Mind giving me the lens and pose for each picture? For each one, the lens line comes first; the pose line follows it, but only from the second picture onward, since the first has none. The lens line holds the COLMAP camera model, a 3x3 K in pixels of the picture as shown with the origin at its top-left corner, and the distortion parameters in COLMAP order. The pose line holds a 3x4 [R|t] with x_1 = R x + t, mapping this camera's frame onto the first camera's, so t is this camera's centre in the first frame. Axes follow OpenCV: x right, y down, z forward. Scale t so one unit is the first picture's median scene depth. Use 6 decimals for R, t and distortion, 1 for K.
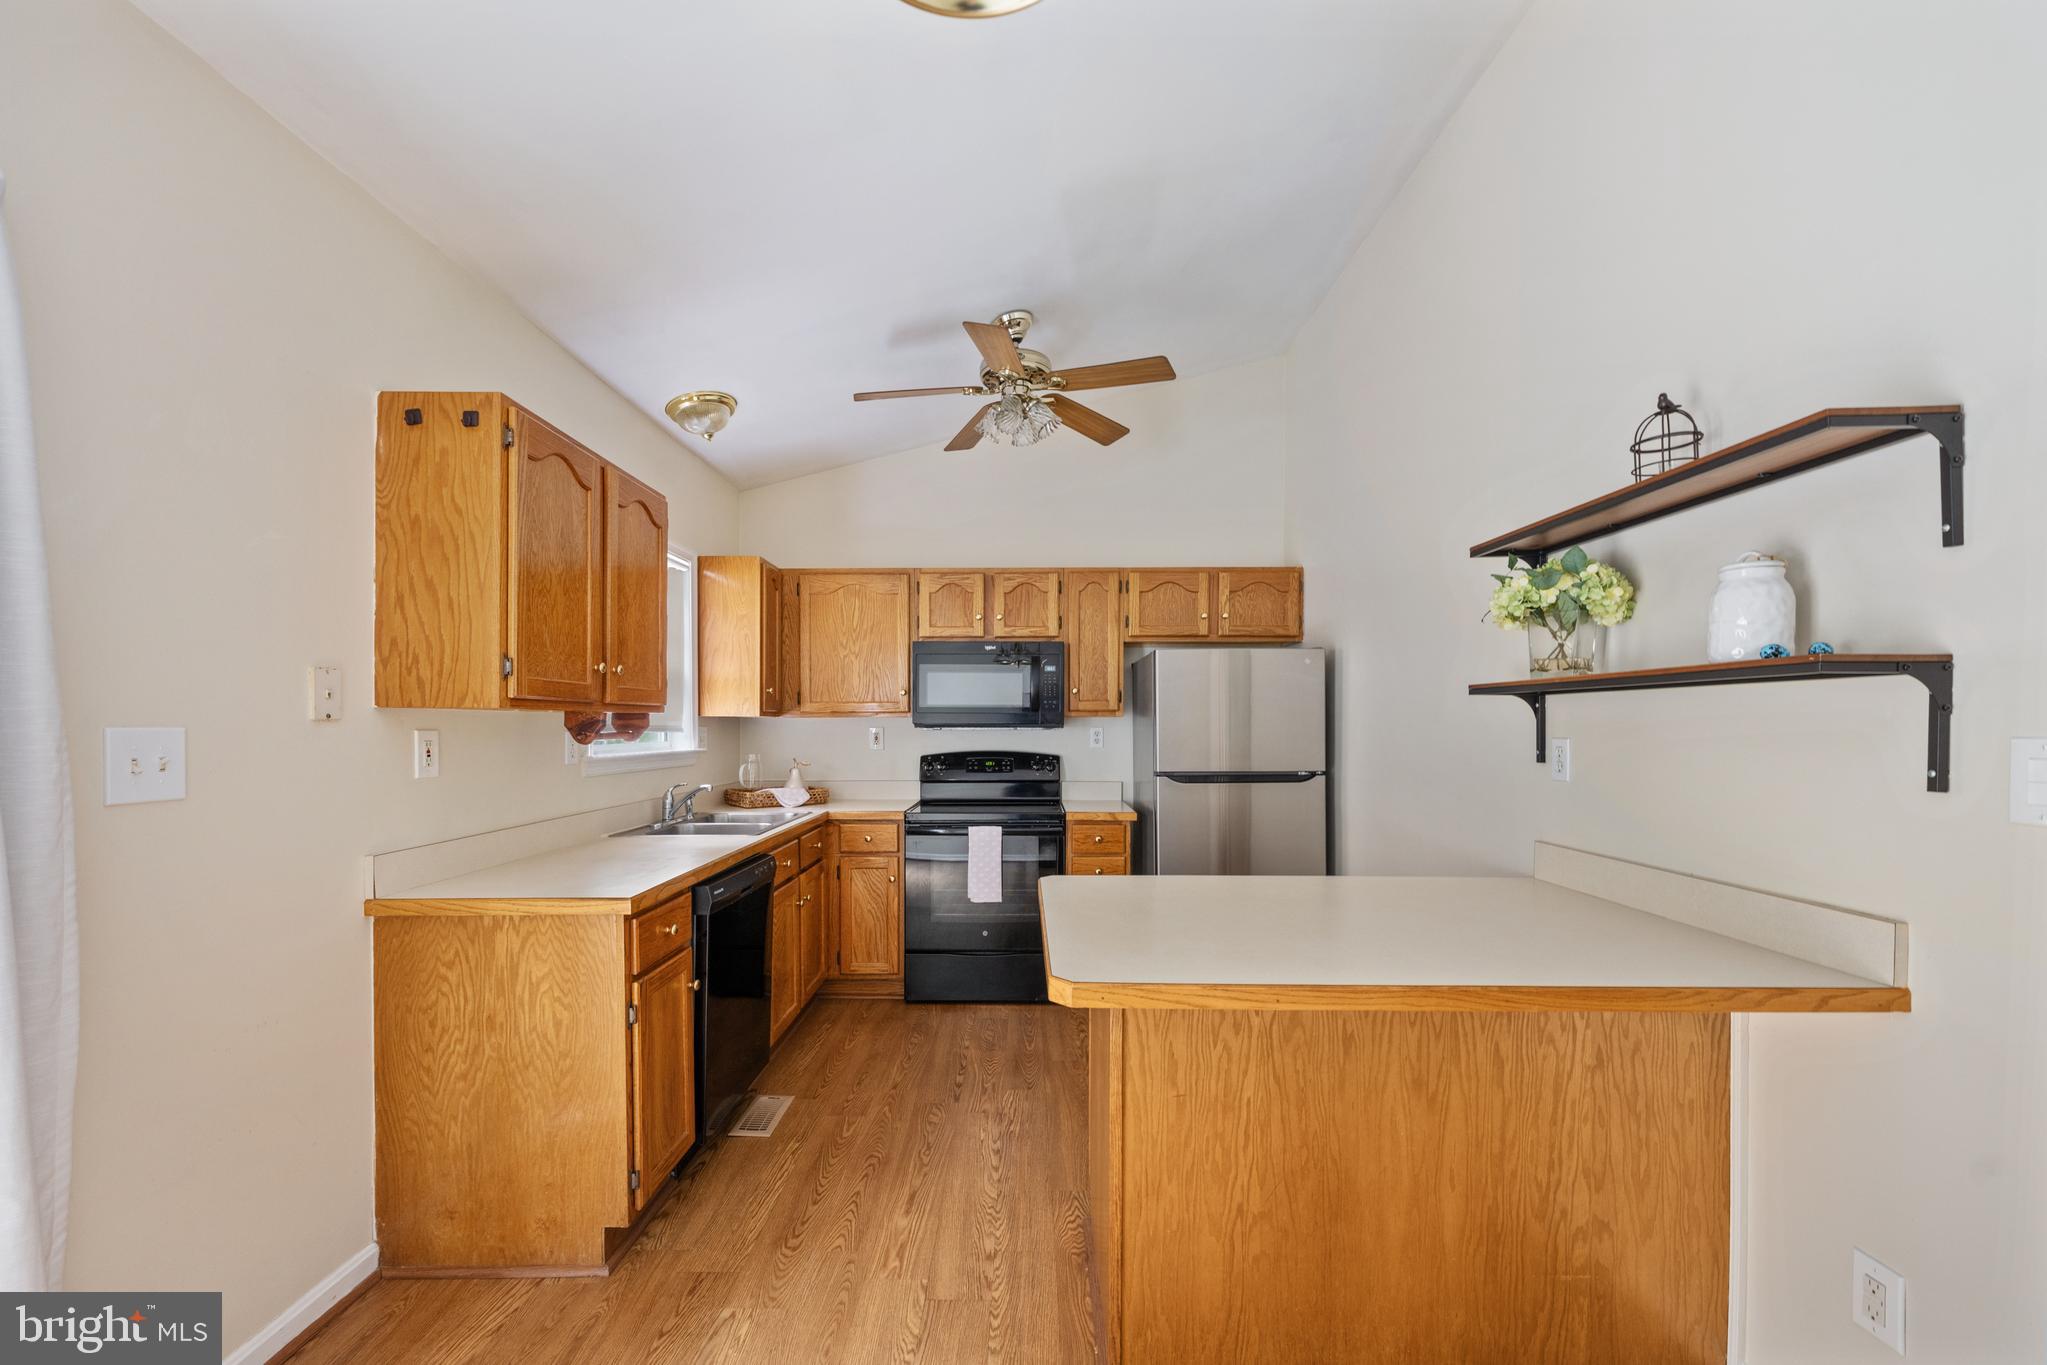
lens RADIAL K [[821.9, 0, 1022.3], [0, 821.9, 727.9], [0, 0, 1]] dist [0.000795, -0.000098]
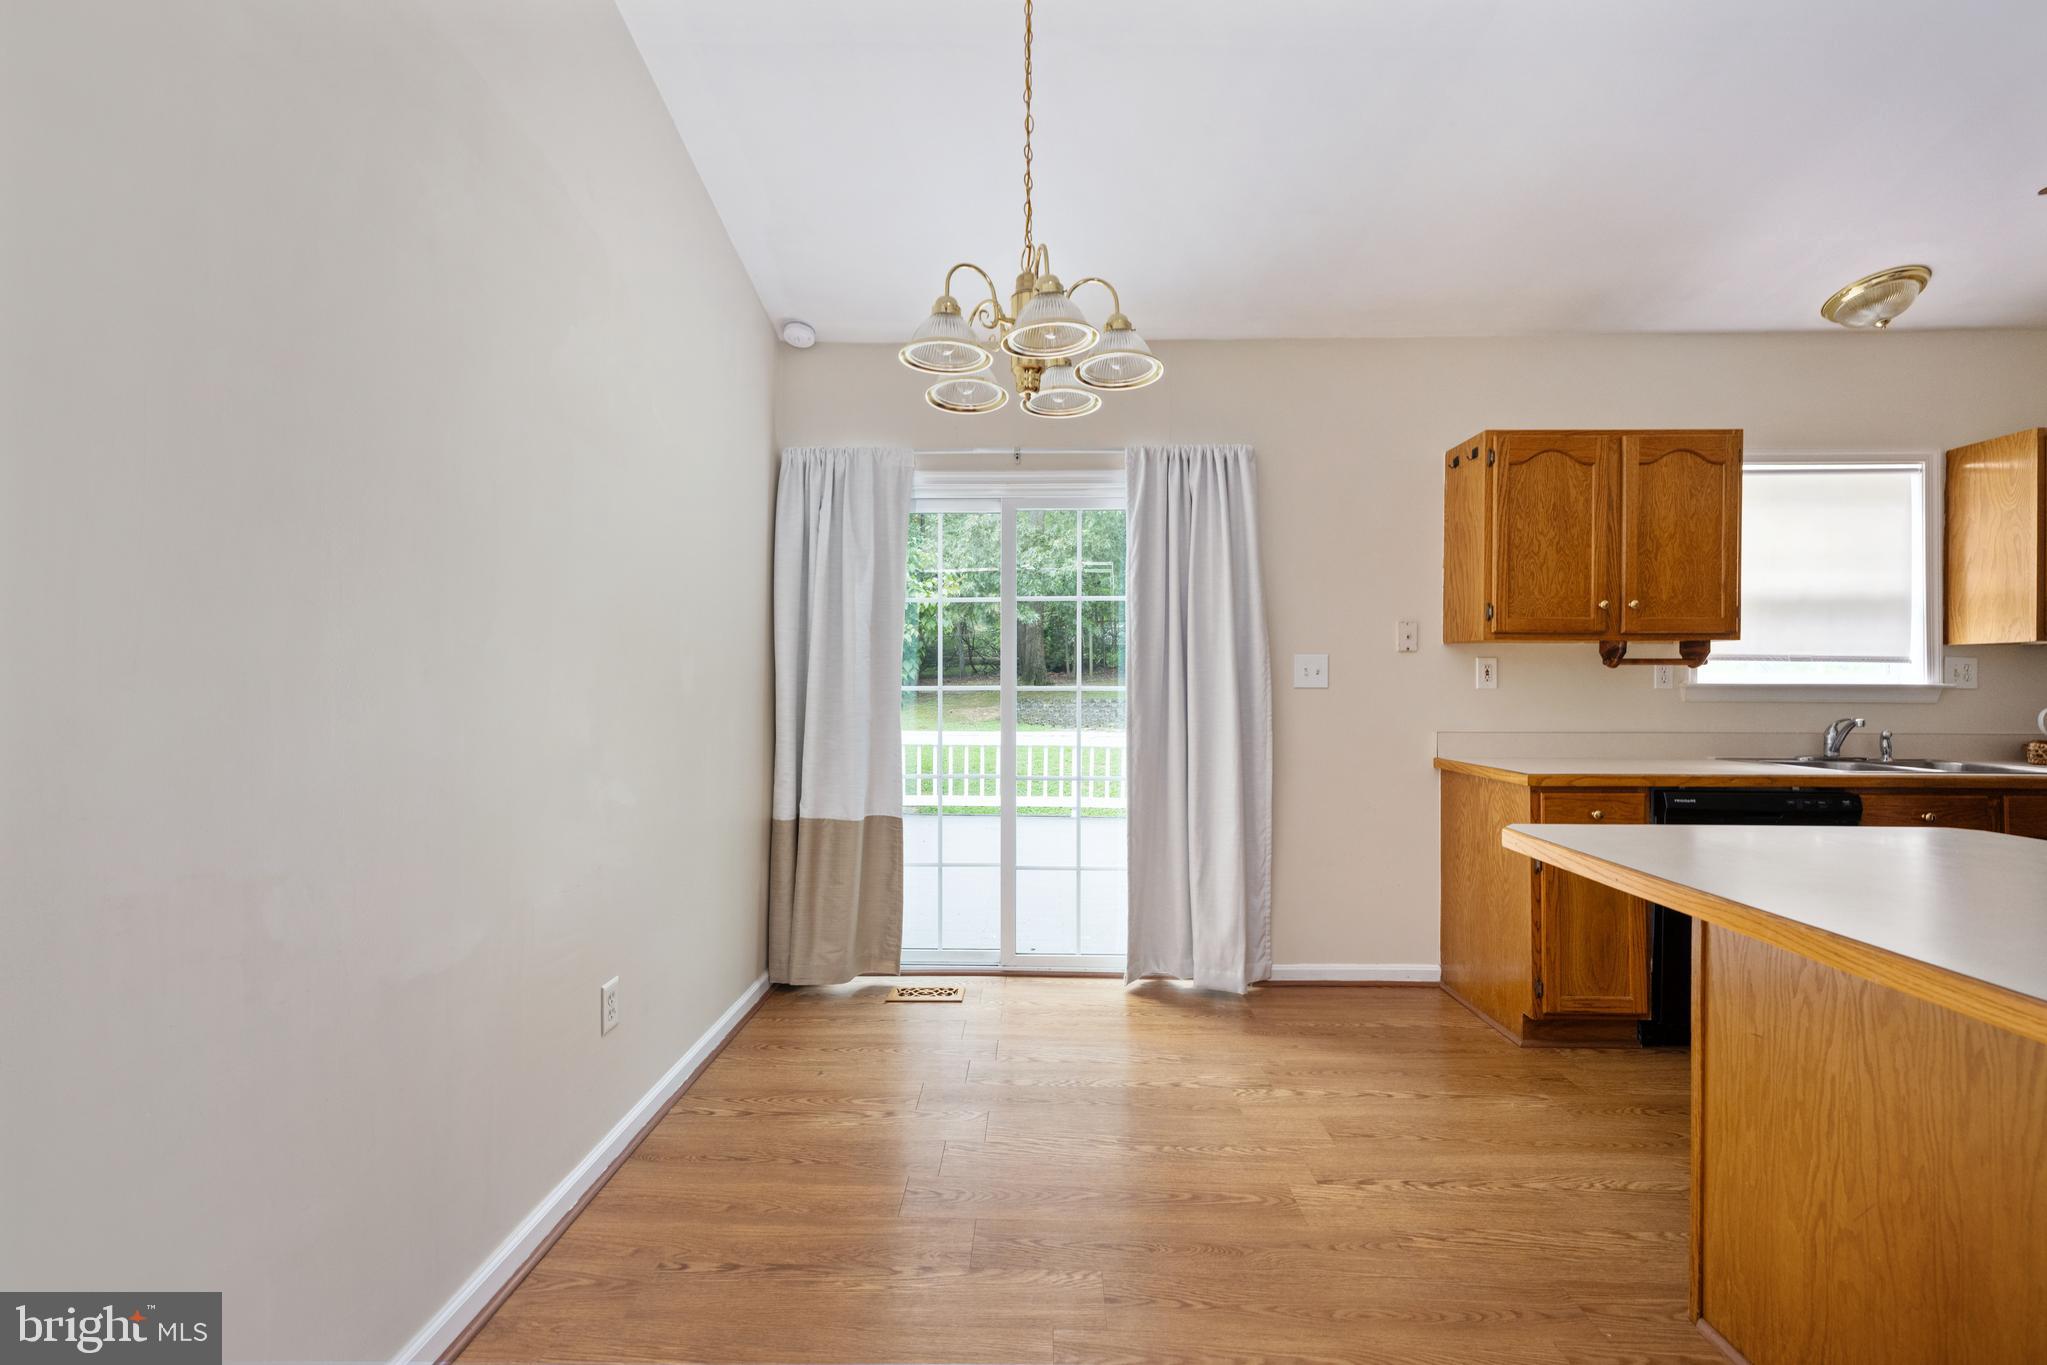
lens RADIAL K [[817.3, 0, 1023.5], [0, 817.3, 682.5], [0, 0, 1]] dist [0.000931, 0.000396]
pose [[-0.019445, -0.001807, -0.999809, 0.444579], [-0.006550, 0.999977, -0.001680, 0.031427], [0.999789, 0.006516, -0.019457, 0.094301]]
